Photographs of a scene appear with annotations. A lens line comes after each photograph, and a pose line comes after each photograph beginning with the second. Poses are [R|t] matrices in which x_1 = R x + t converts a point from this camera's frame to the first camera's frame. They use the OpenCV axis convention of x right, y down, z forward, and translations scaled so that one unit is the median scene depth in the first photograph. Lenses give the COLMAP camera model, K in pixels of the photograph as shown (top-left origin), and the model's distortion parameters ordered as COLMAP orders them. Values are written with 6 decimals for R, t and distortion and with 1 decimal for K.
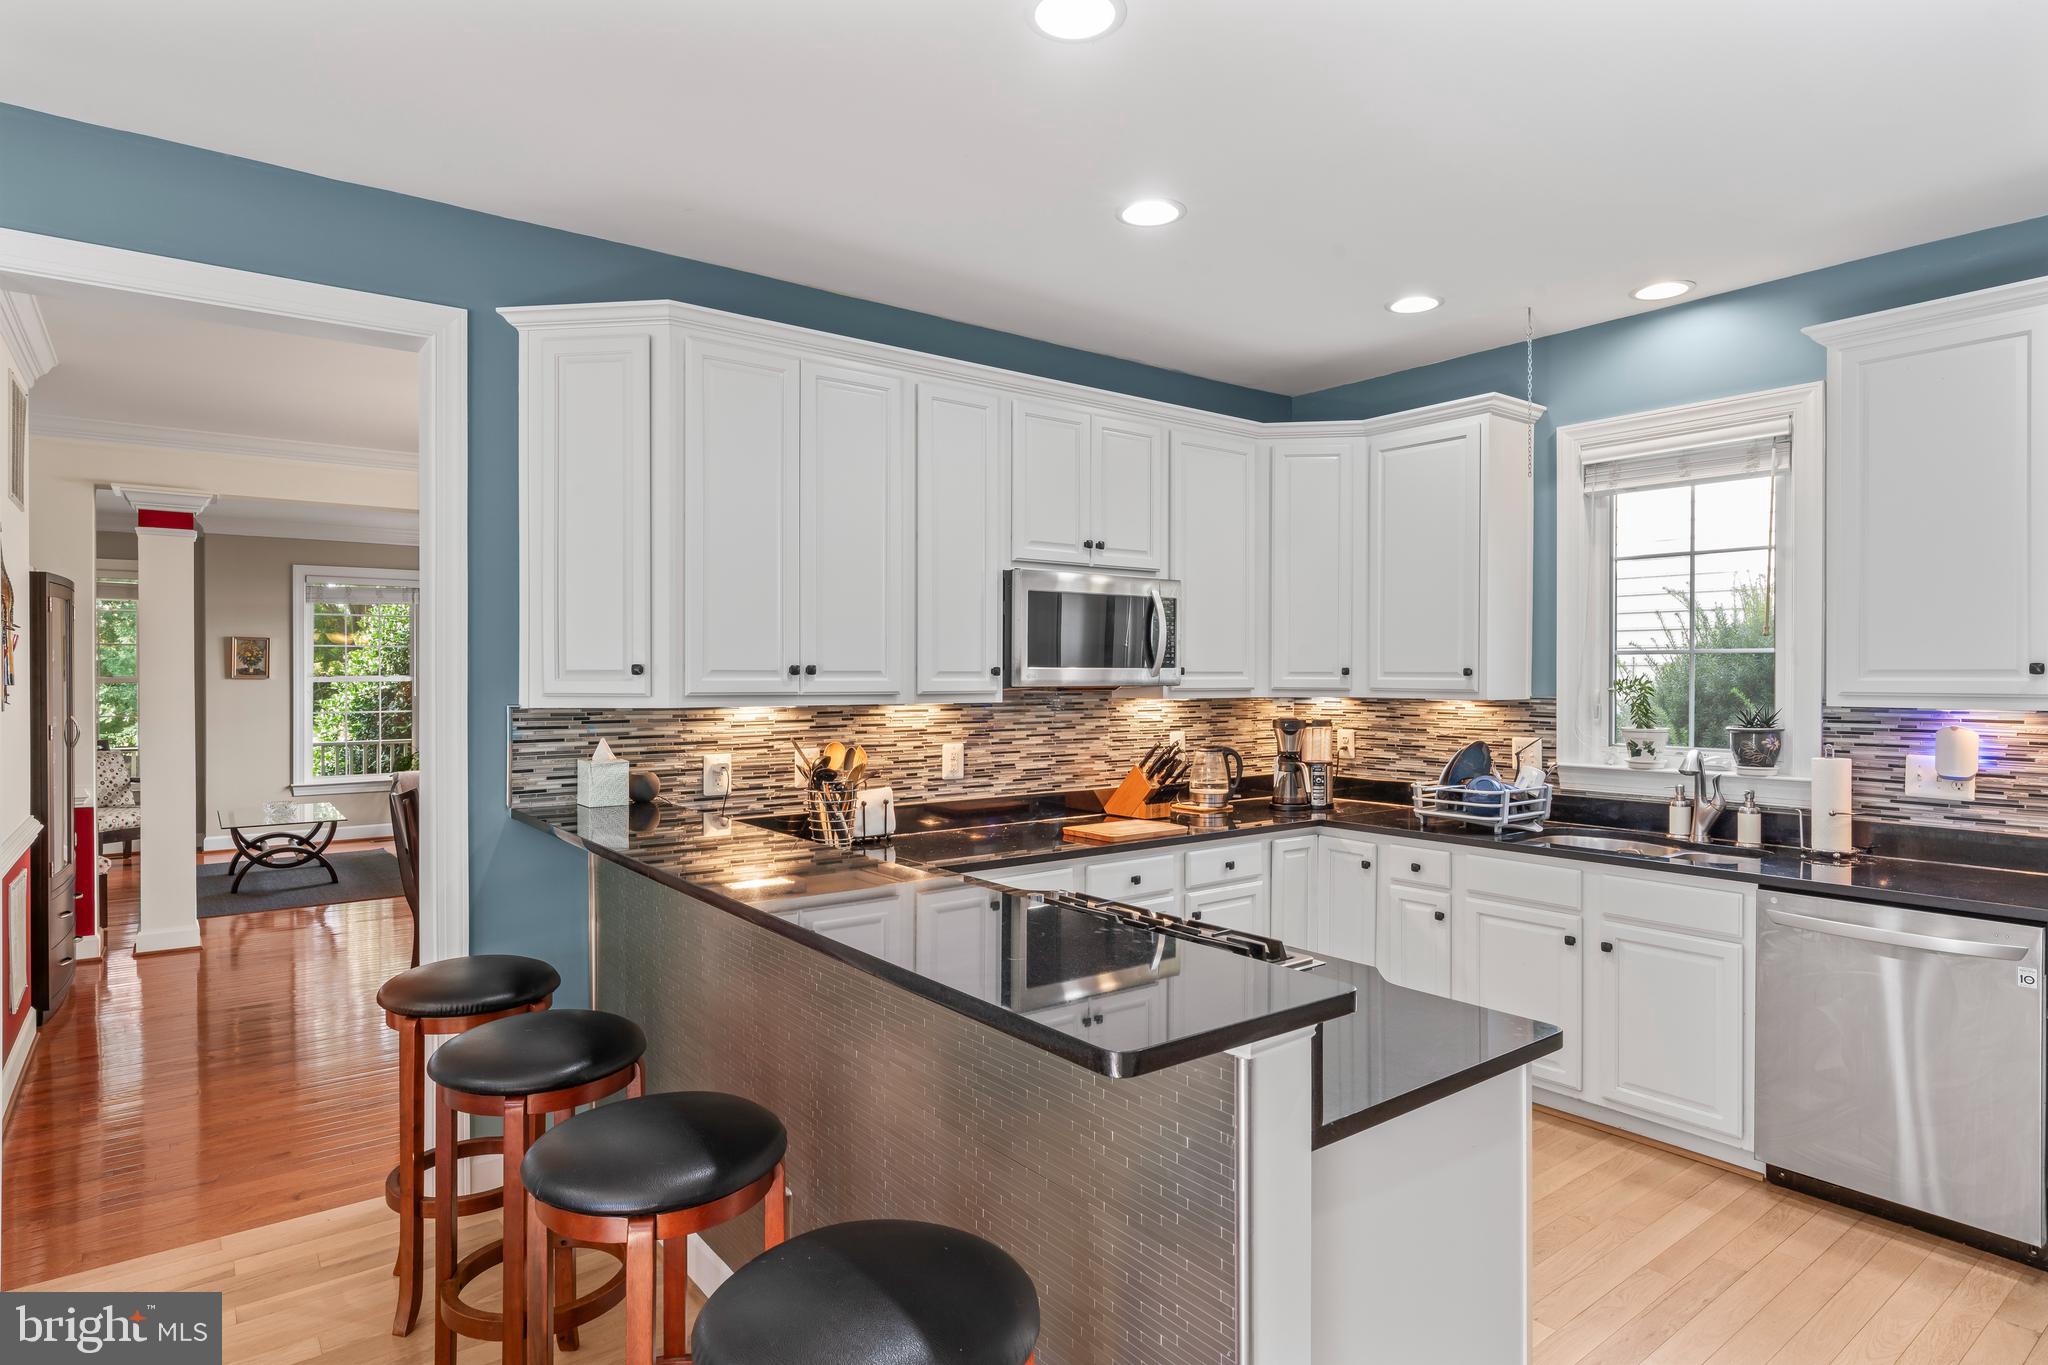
lens RADIAL K [[1121.6, 0, 1024.6], [0, 1121.6, 672.8], [0, 0, 1]] dist [-0.001961, 0.003253]
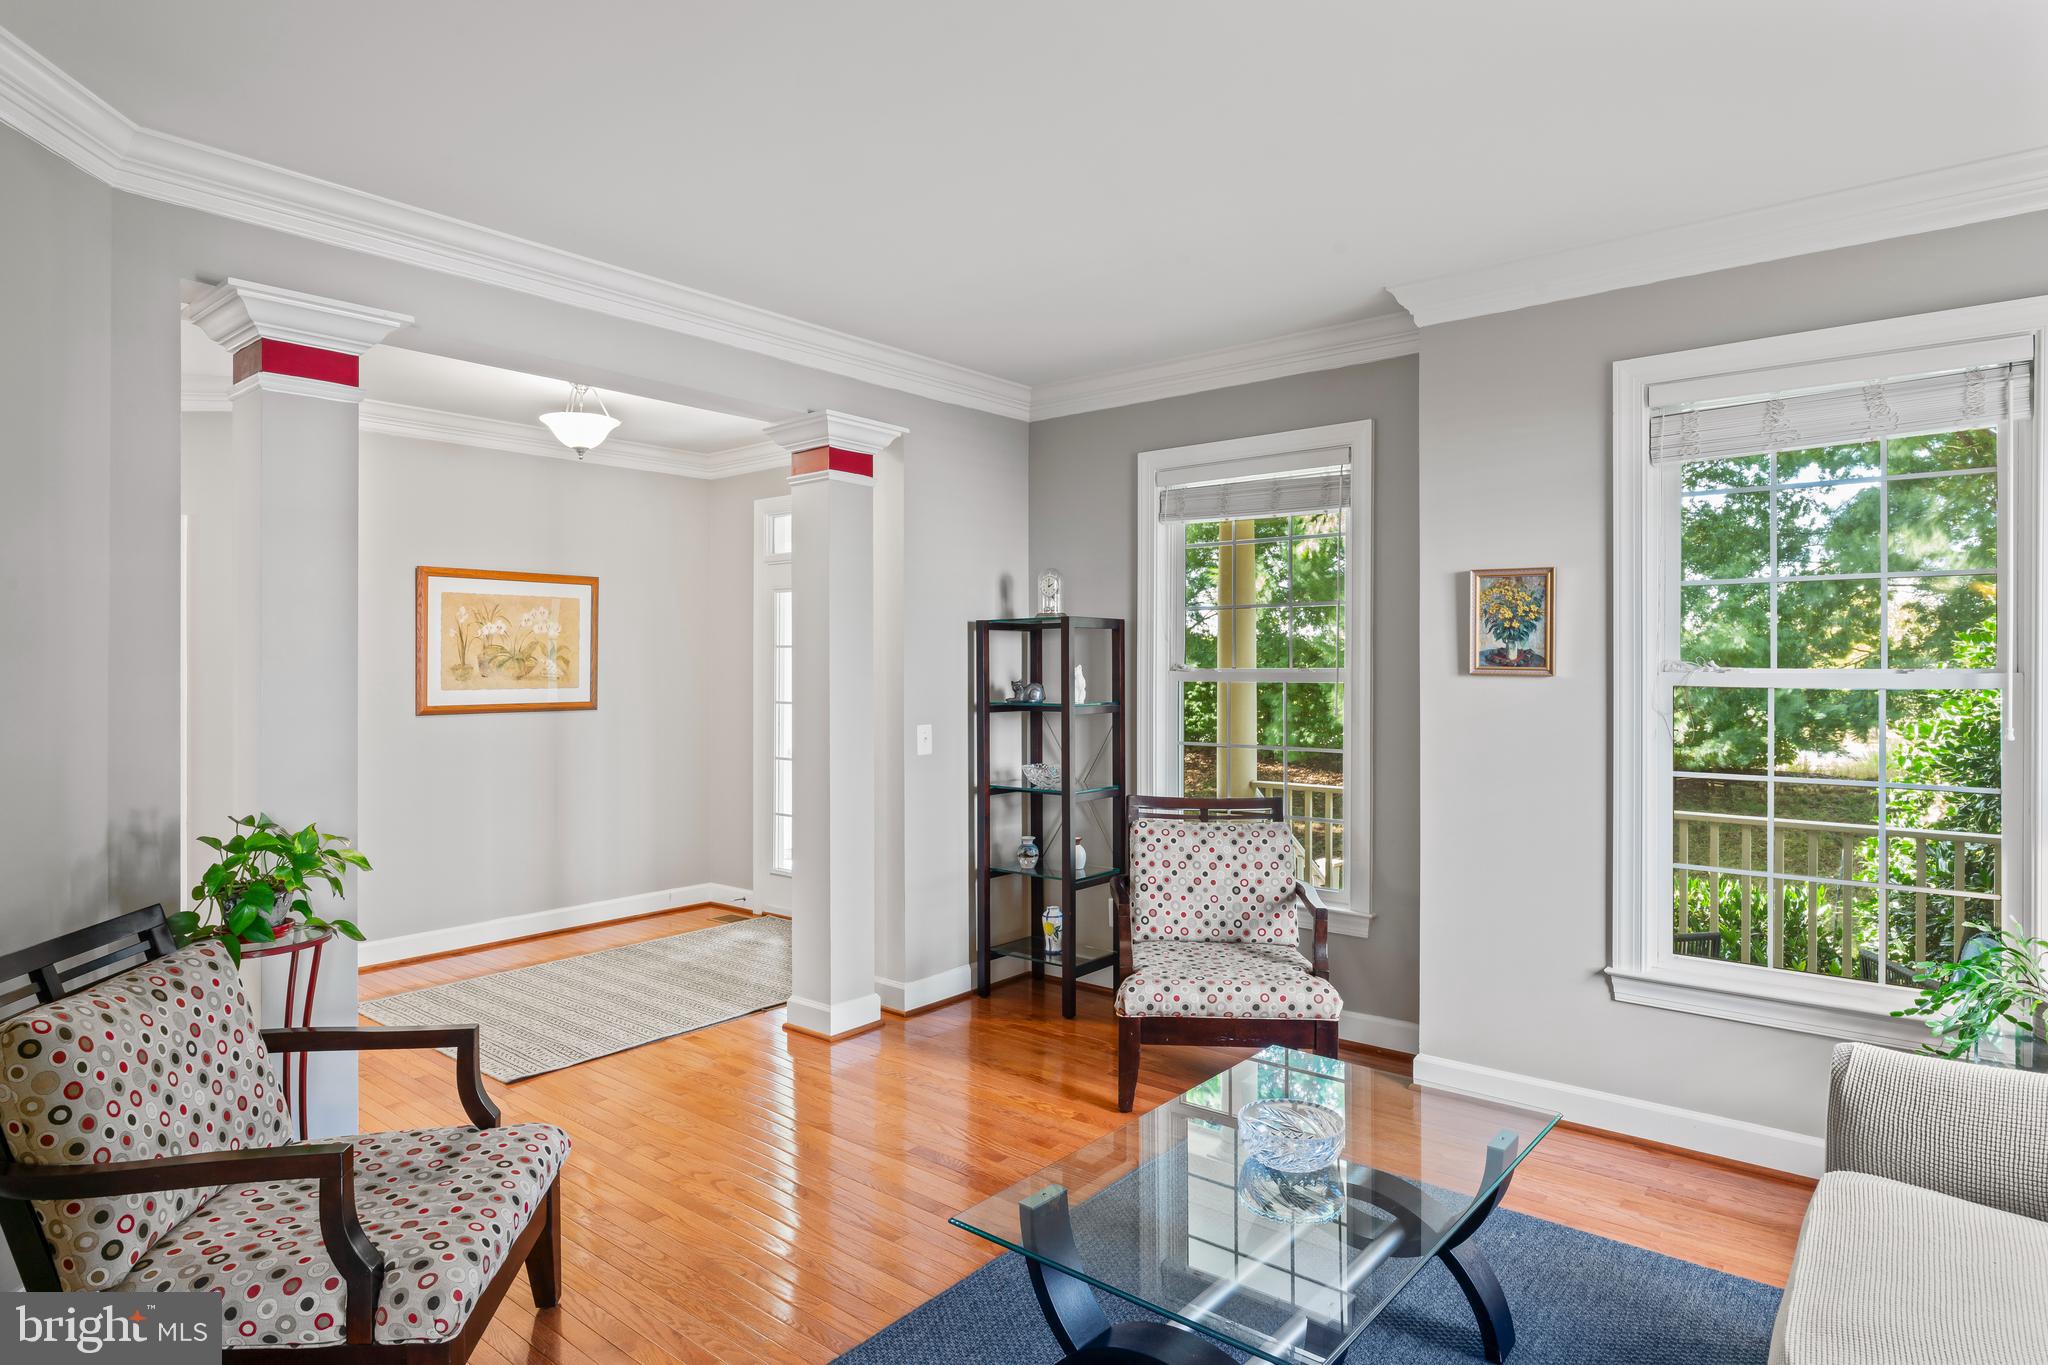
lens RADIAL K [[1121.6, 0, 1041.6], [0, 1121.6, 667.0], [0, 0, 1]] dist [-0.001961, 0.003253]
pose [[0.212662, 0.003676, -0.977119, -0.800312], [-0.000658, 0.999993, 0.003619, 0.001805], [0.977126, -0.000127, 0.212663, 1.767071]]
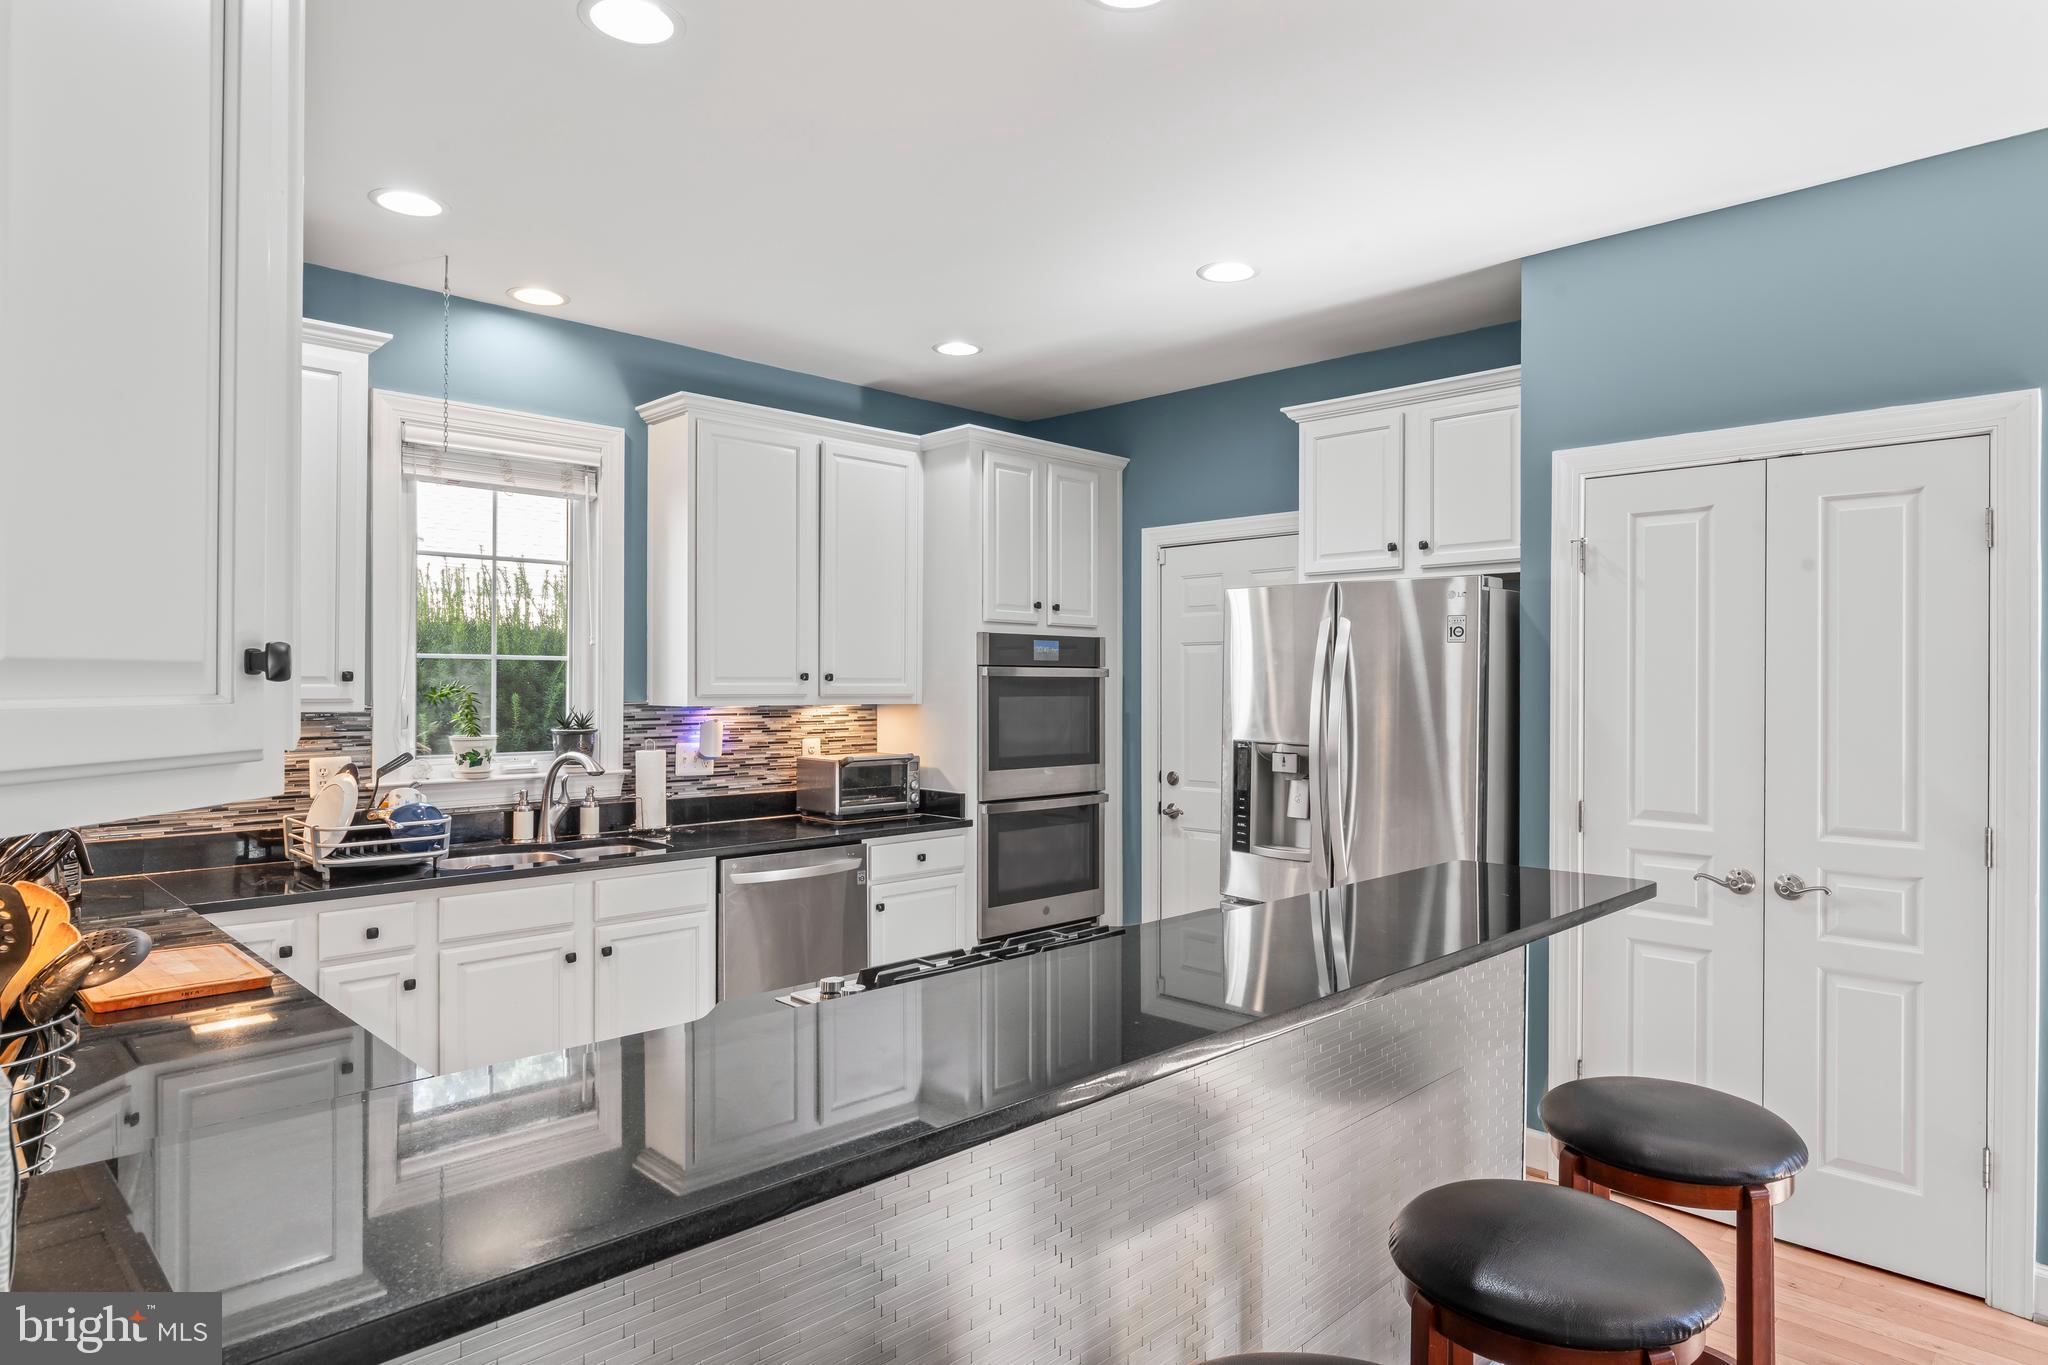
lens RADIAL K [[1201.1, 0, 1026.4], [0, 1201.1, 677.2], [0, 0, 1]] dist [-0.003897, 0.001501]
pose [[-0.132933, 0.001545, 0.991124, -0.511103], [-0.004729, 0.999986, -0.002193, -0.000843], [-0.991114, -0.004979, -0.132924, 0.657445]]
